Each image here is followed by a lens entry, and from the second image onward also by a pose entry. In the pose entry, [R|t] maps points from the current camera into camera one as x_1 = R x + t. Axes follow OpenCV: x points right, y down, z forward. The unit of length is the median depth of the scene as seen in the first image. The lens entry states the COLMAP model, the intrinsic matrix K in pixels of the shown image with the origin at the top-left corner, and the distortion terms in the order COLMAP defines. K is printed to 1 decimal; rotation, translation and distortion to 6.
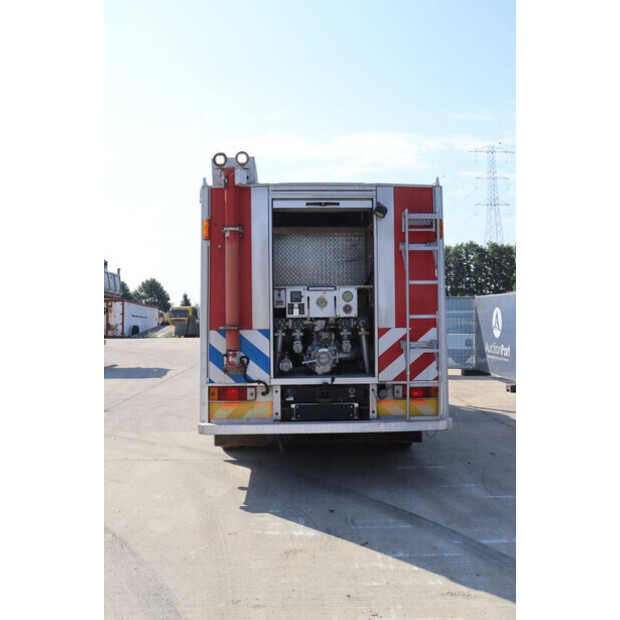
lens RADIAL K [[516.2, 0, 306.4], [0, 516.2, 299.1], [0, 0, 1]] dist [-0.188446, 0.151393]
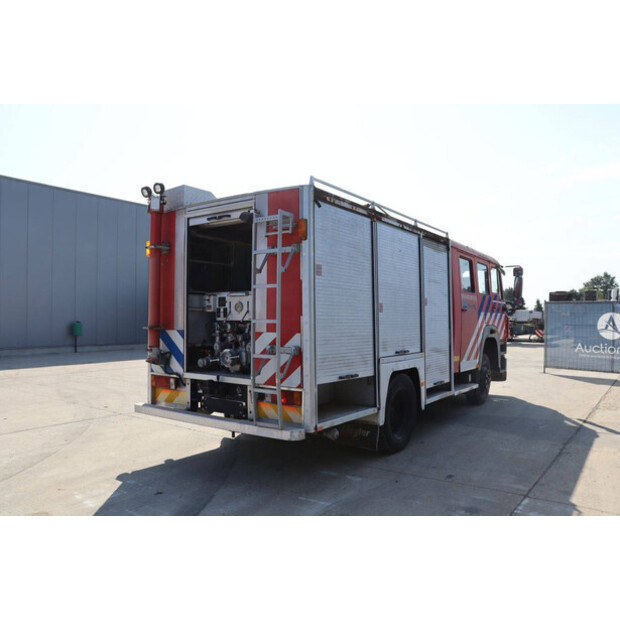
lens RADIAL K [[516.2, 0, 306.4], [0, 516.2, 299.1], [0, 0, 1]] dist [-0.188446, 0.151393]
pose [[0.805472, -0.013889, -0.592471, 0.830409], [0.006580, 0.999873, -0.014495, 0.006770], [0.592597, 0.007777, 0.805461, 0.227331]]
